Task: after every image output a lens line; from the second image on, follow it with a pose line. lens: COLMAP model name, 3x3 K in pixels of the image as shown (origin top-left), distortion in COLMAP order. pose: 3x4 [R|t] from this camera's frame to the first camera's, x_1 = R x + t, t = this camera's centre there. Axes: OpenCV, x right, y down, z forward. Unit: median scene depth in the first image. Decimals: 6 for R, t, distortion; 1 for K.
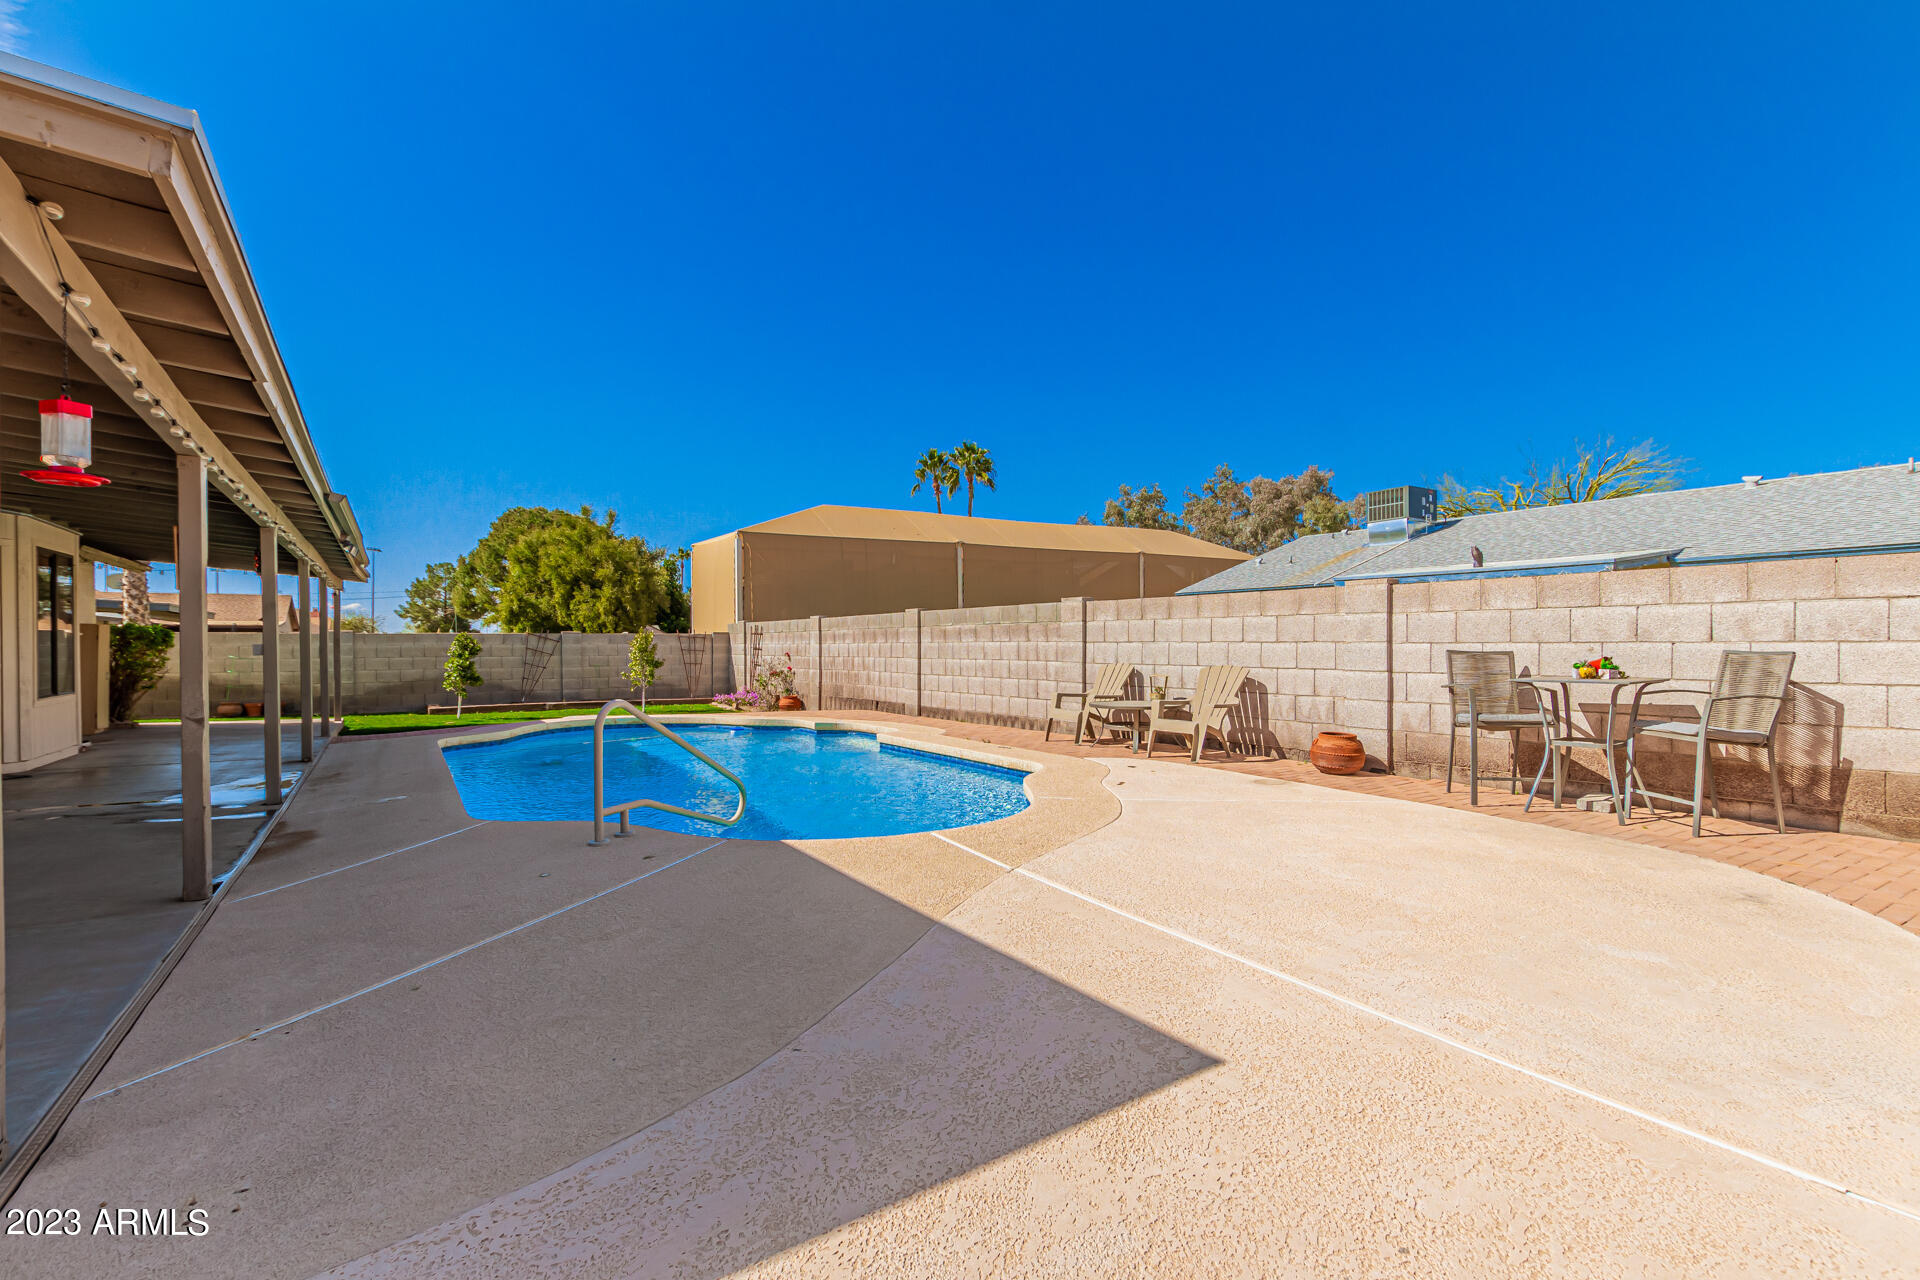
lens RADIAL K [[878.7, 0, 951.1], [0, 878.7, 645.2], [0, 0, 1]] dist [0.002949, -0.001638]
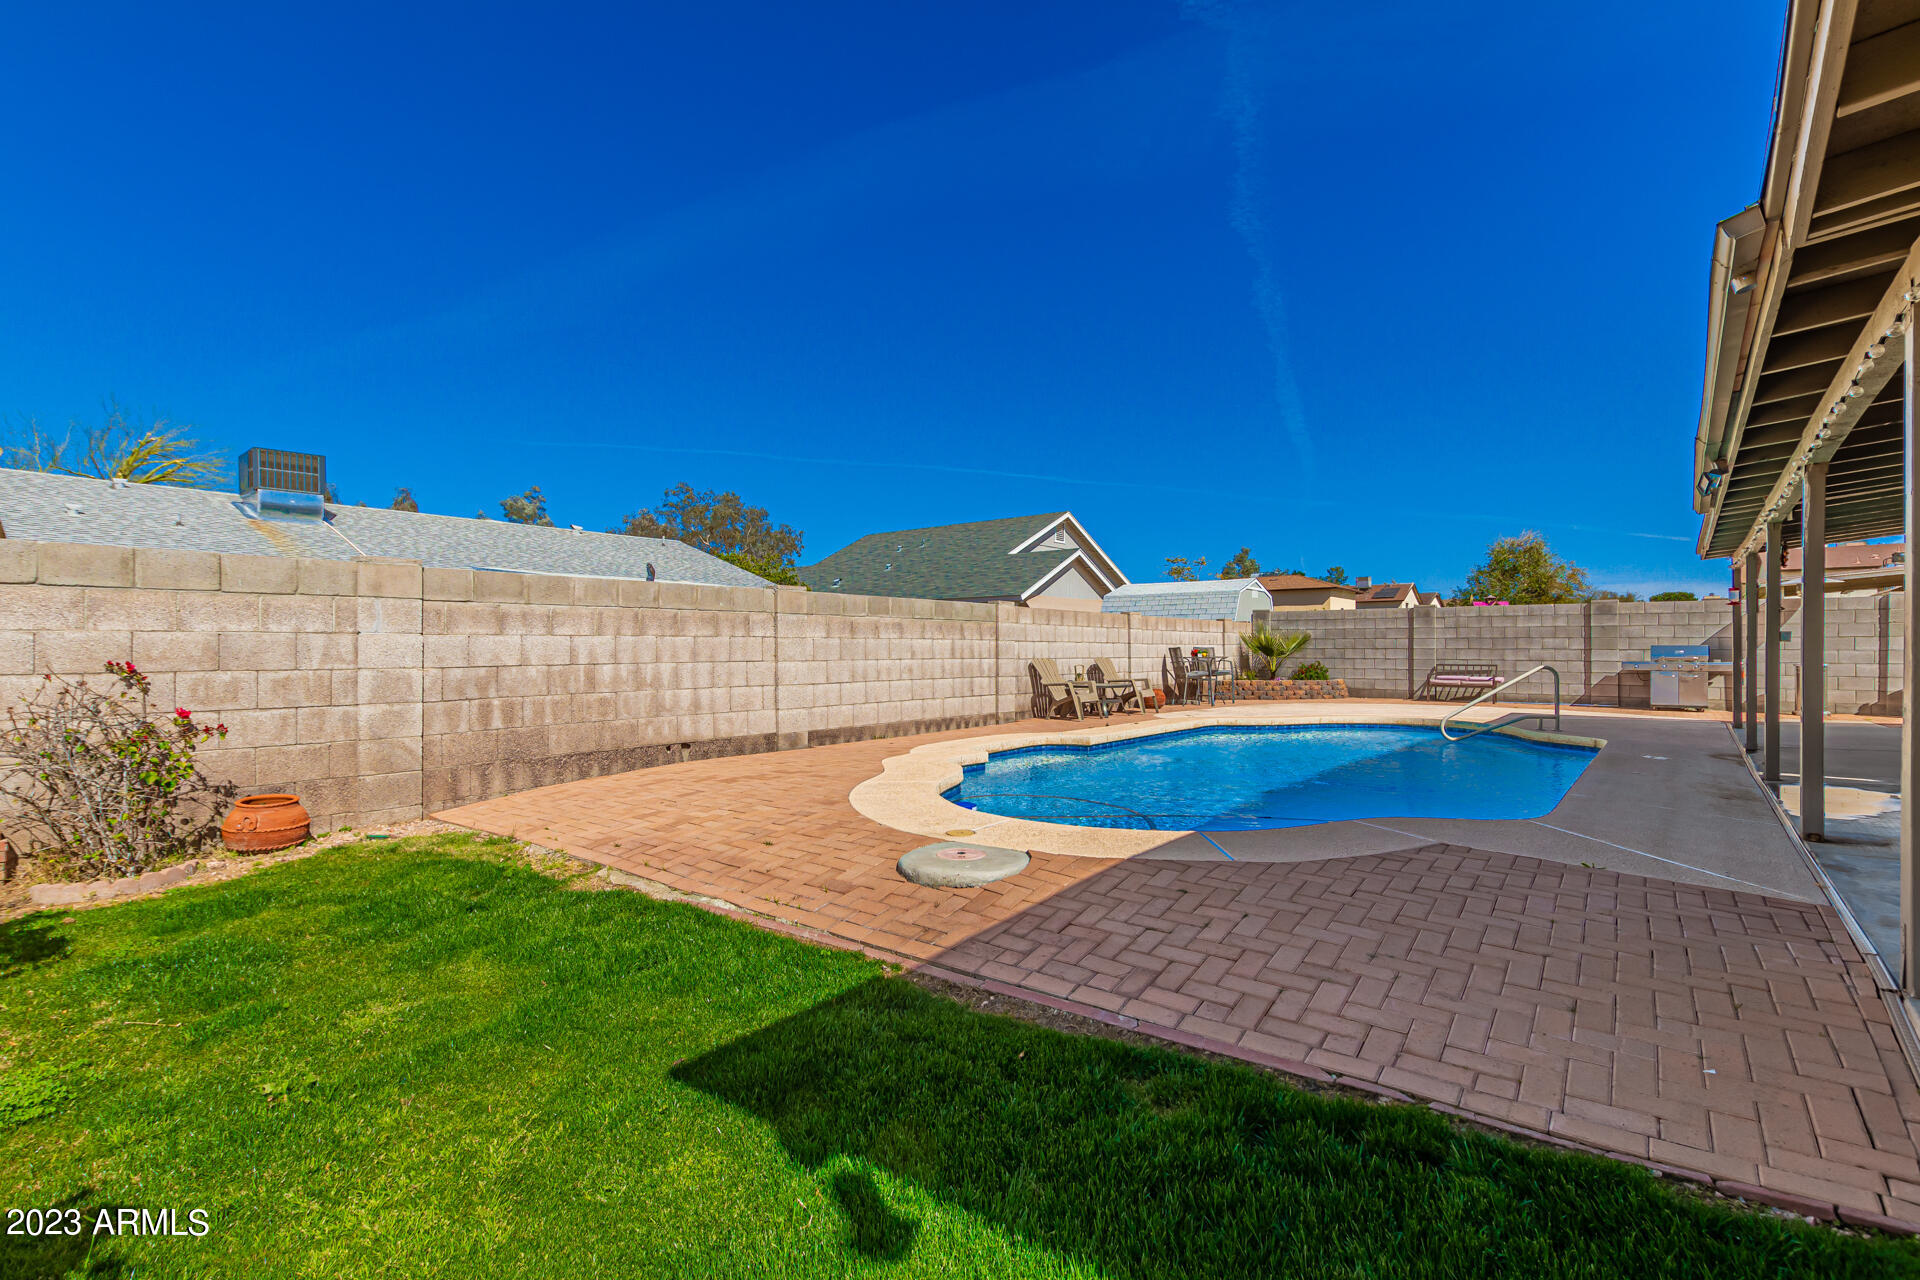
lens RADIAL K [[878.7, 0, 950.4], [0, 878.7, 647.1], [0, 0, 1]] dist [0.002949, -0.001638]
pose [[-0.304872, 0.008586, 0.952355, -0.796890], [0.002444, 0.999963, -0.008233, 0.011205], [-0.952390, -0.000183, -0.304881, 1.225624]]
